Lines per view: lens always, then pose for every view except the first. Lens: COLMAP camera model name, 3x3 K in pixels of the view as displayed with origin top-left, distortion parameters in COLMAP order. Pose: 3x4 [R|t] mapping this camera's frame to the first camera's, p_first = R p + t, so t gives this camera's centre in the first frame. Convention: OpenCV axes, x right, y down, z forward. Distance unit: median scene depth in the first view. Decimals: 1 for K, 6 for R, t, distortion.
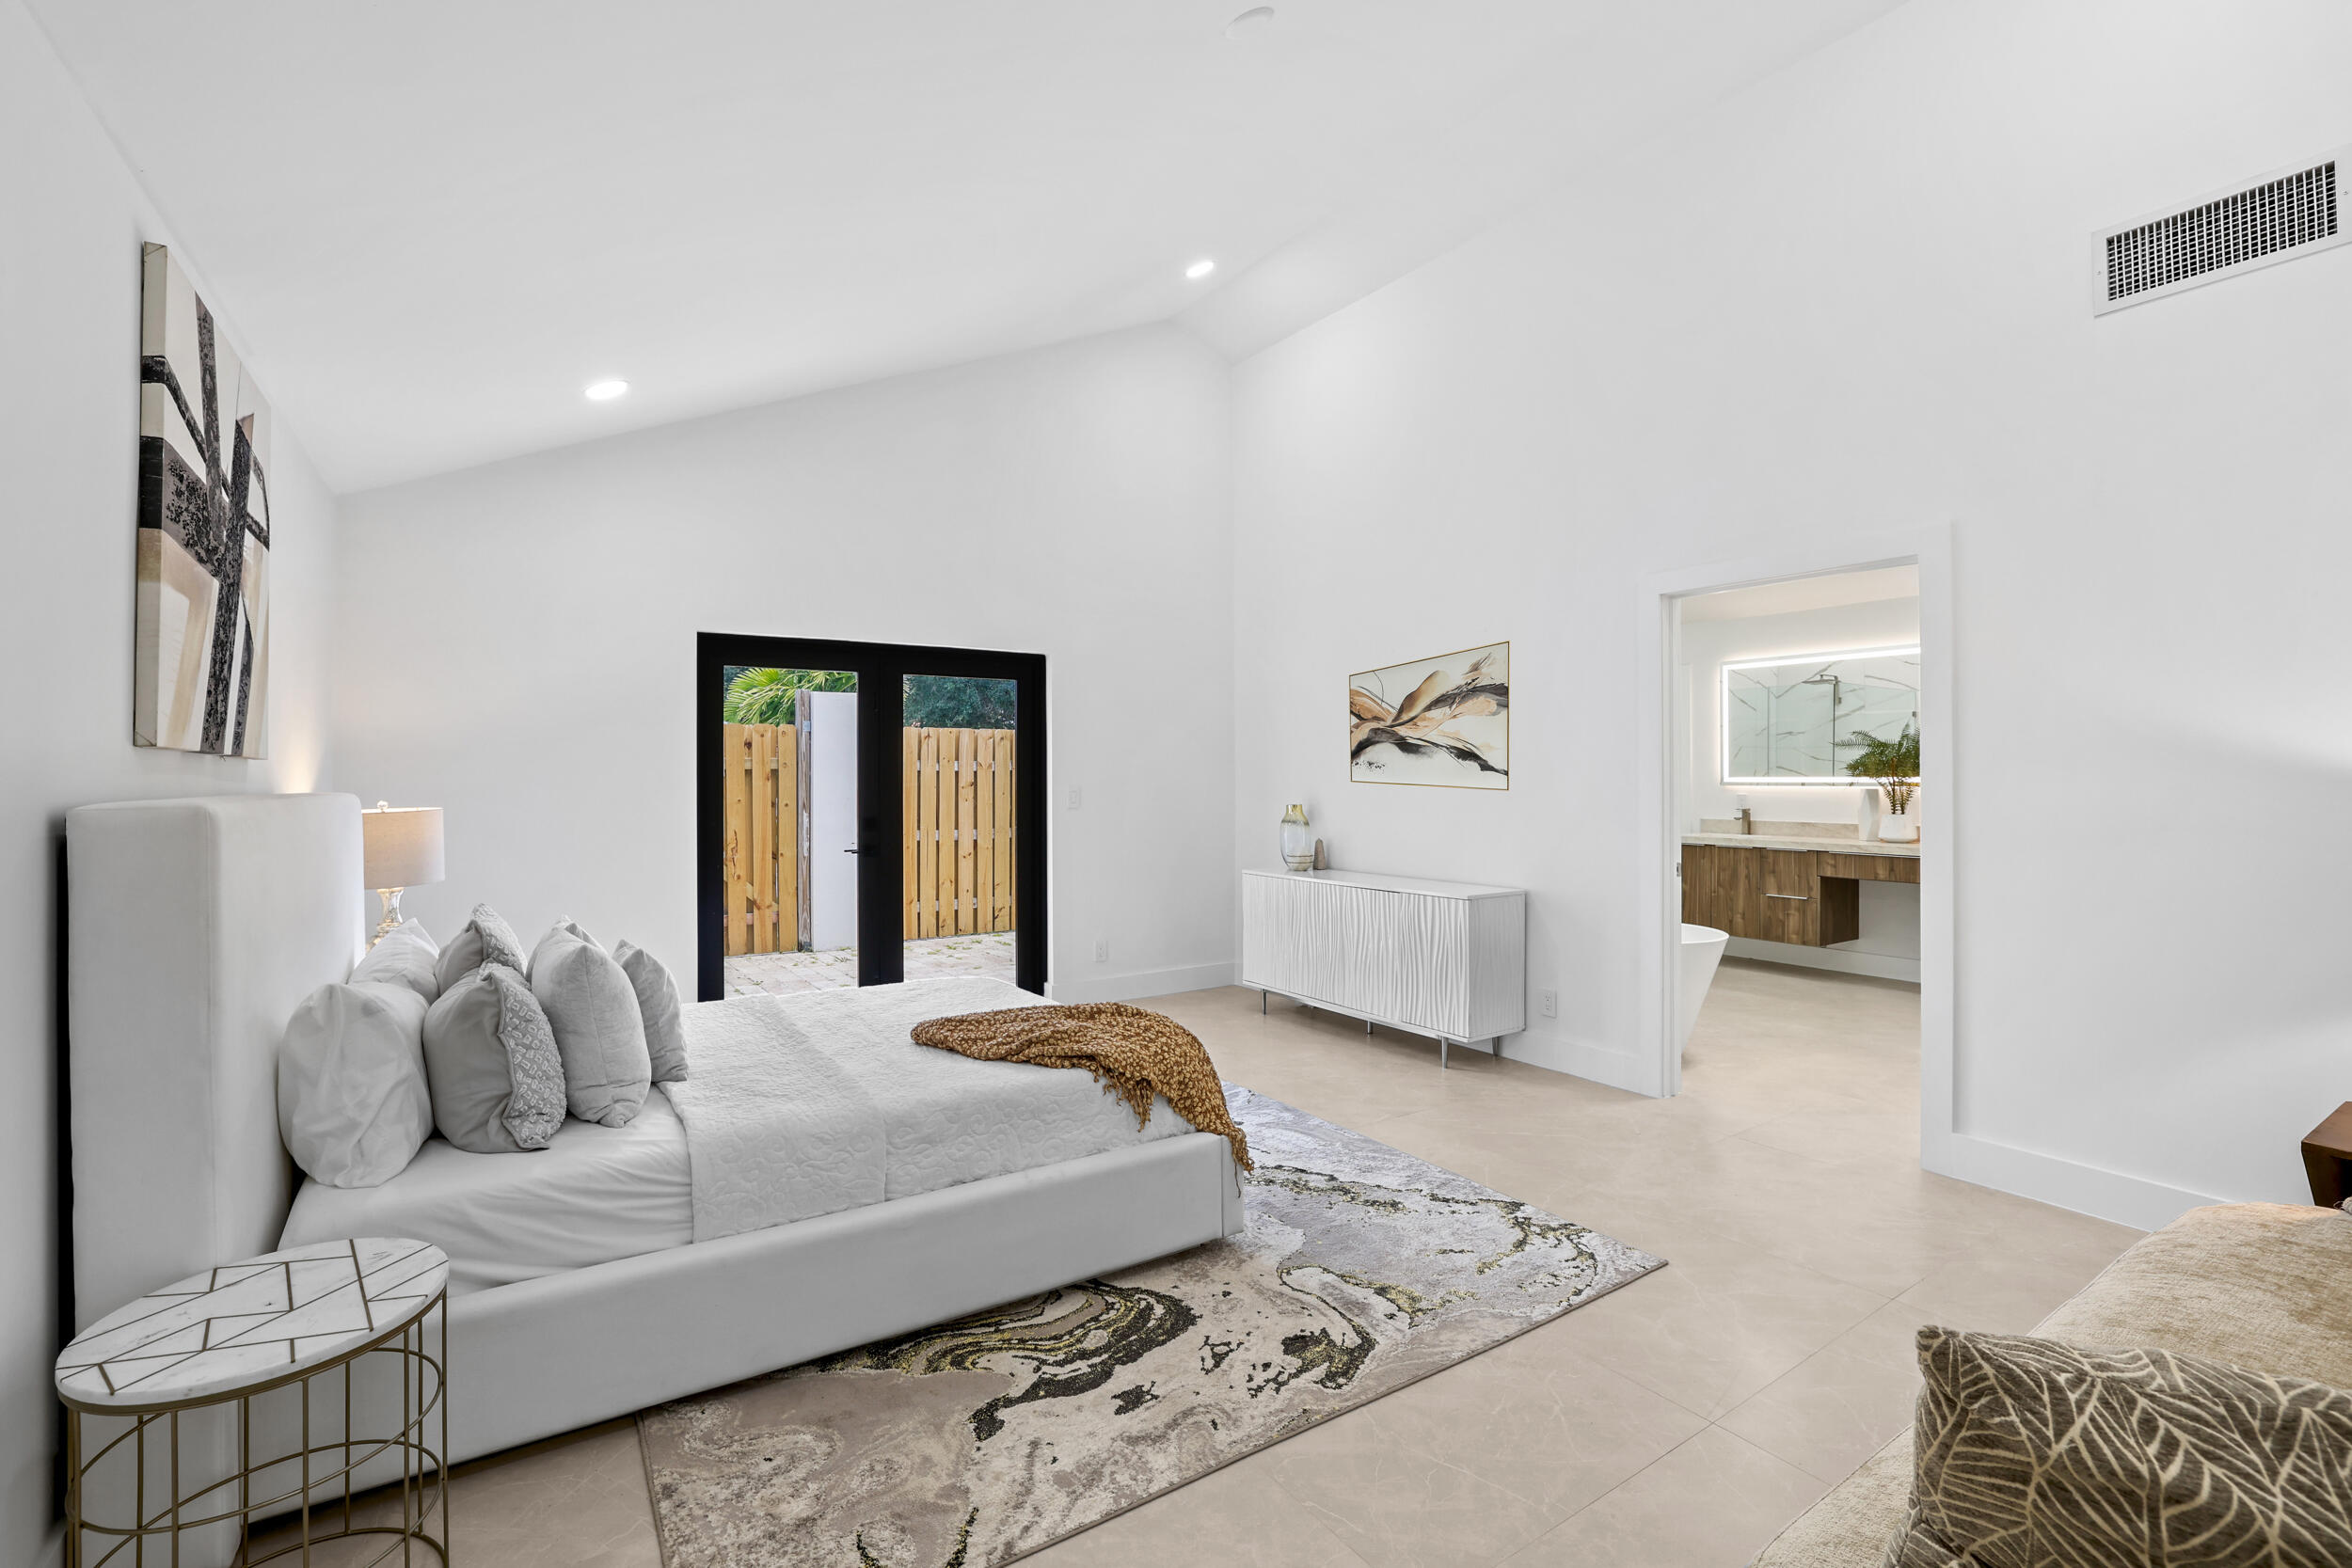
lens RADIAL K [[1027.7, 0, 1172.0], [0, 1027.7, 746.2], [0, 0, 1]] dist [-0.000952, -0.000275]
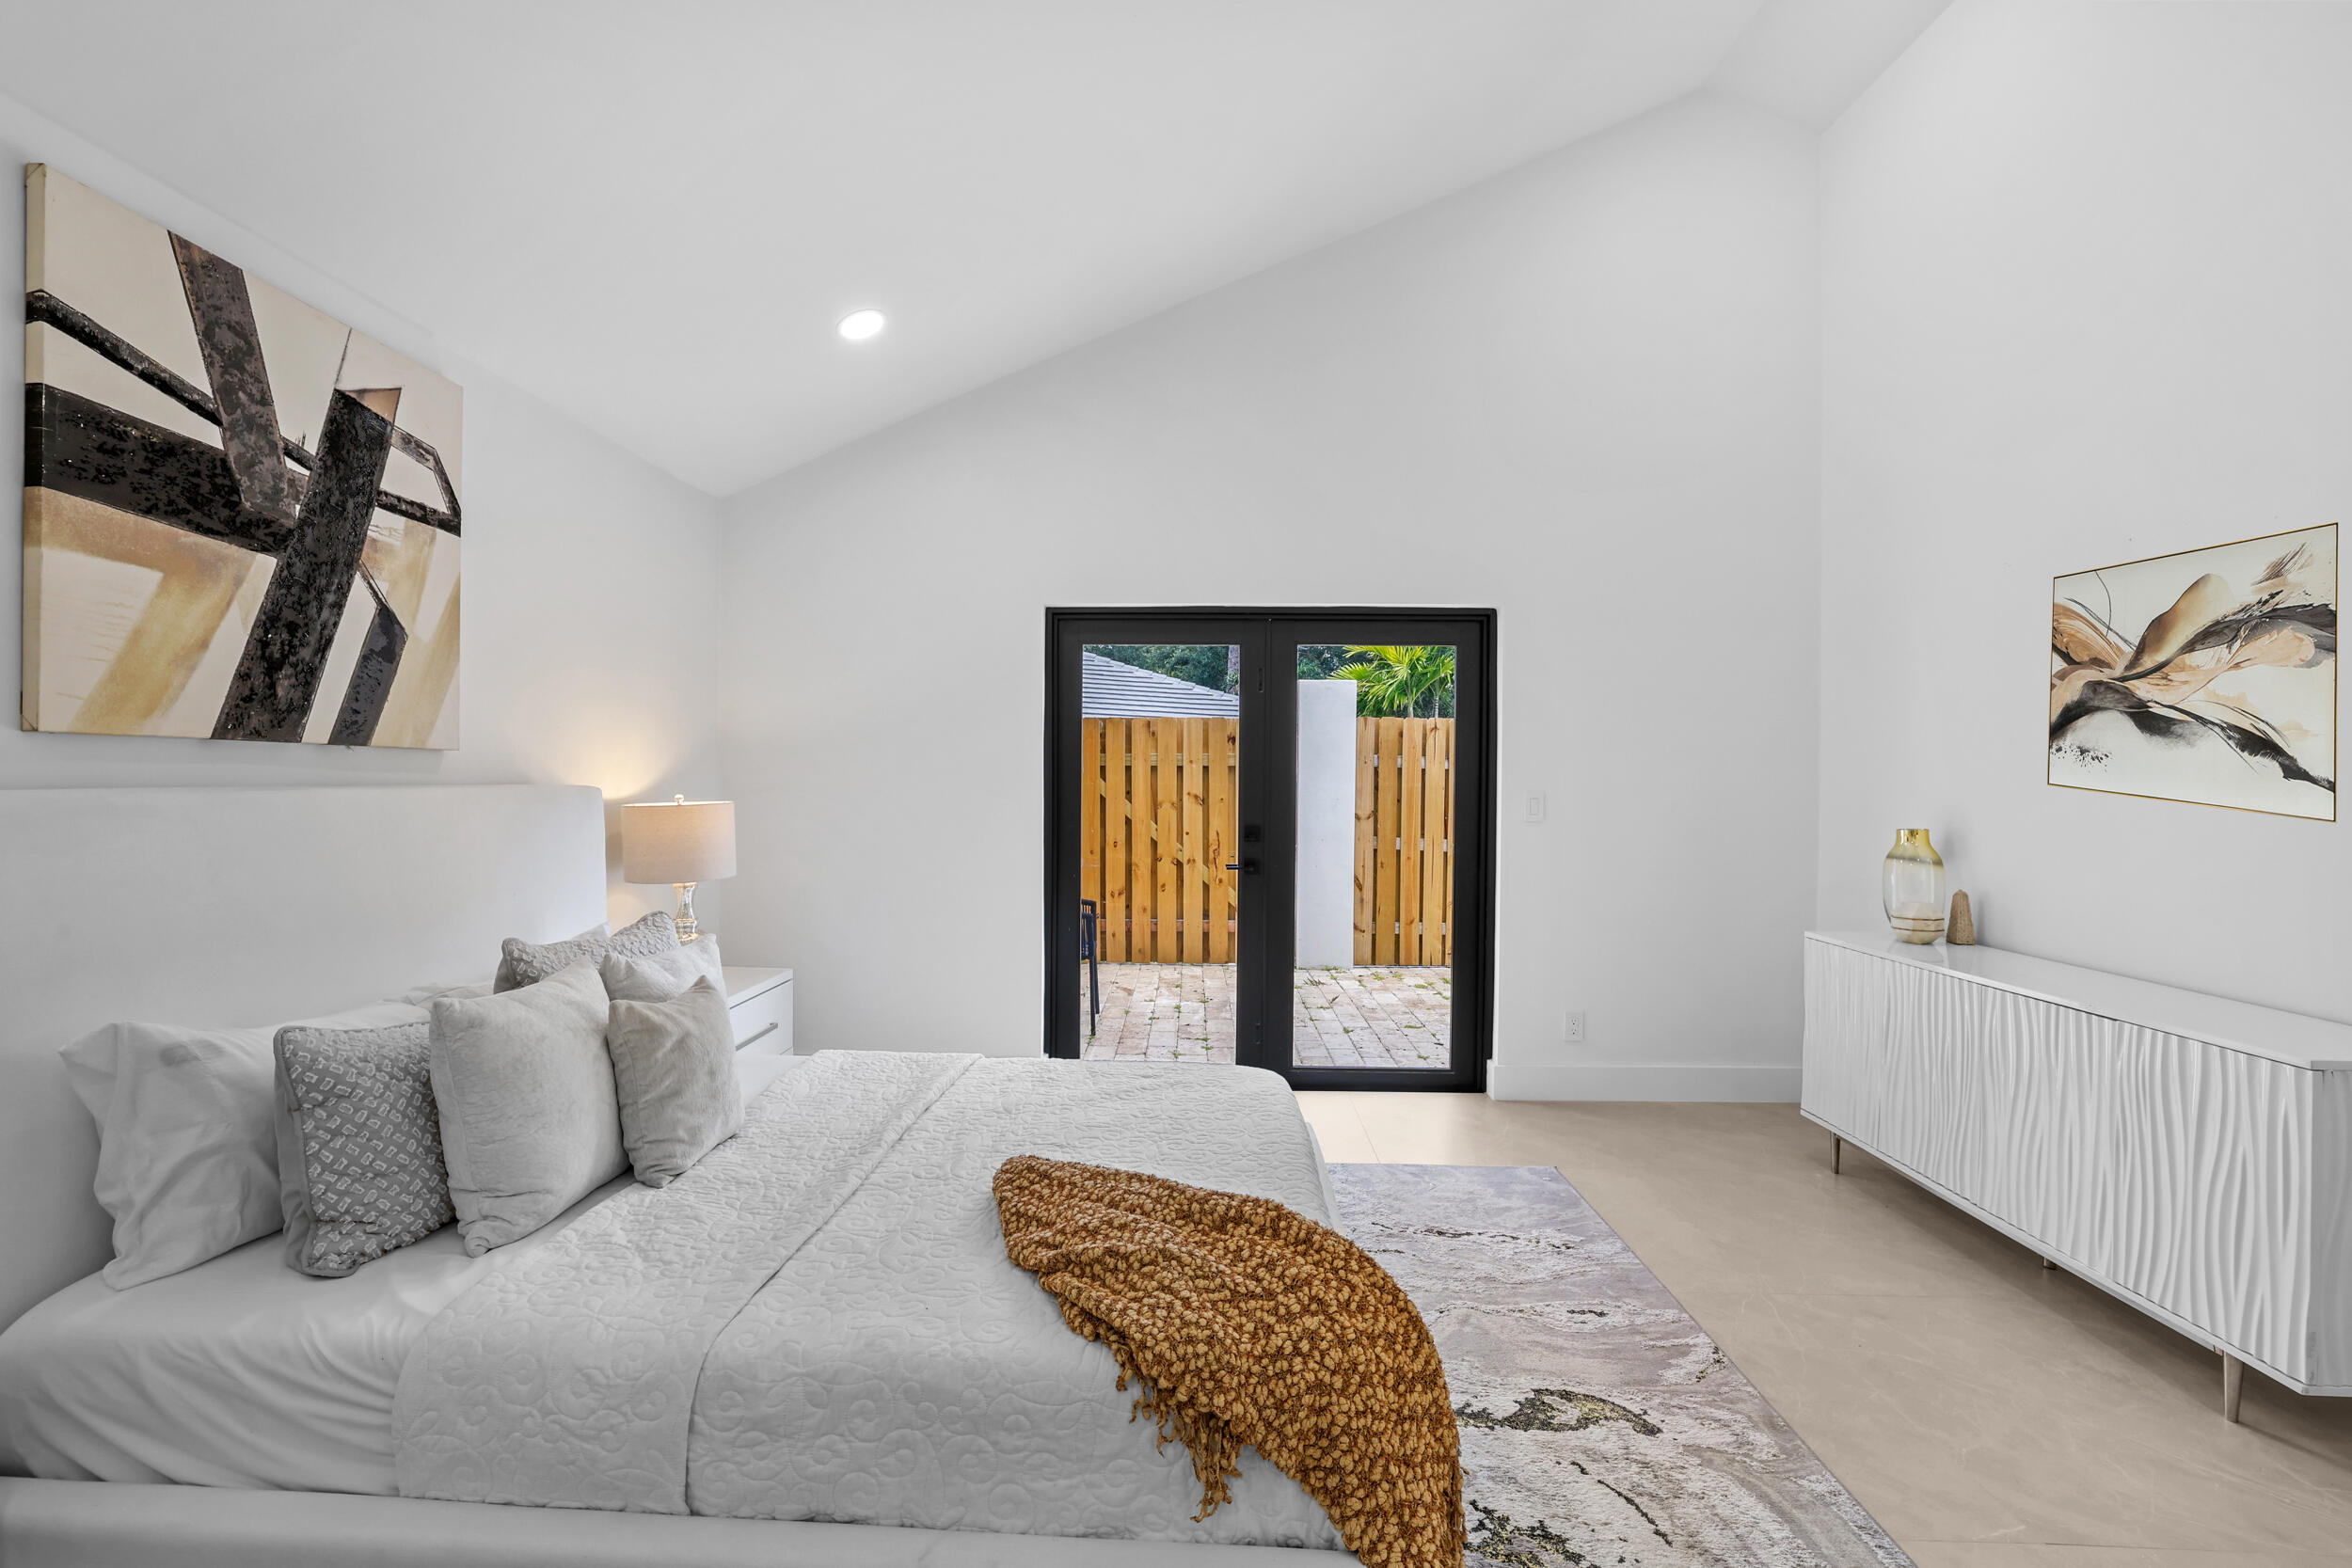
lens RADIAL K [[997.7, 0, 1176.0], [0, 997.7, 784.0], [0, 0, 1]] dist [-0.014524, 0.000914]
pose [[0.812660, 0.015117, -0.582541, 0.191060], [0.007640, 0.999301, 0.036591, 0.013966], [0.582687, -0.034187, 0.811977, 0.542571]]
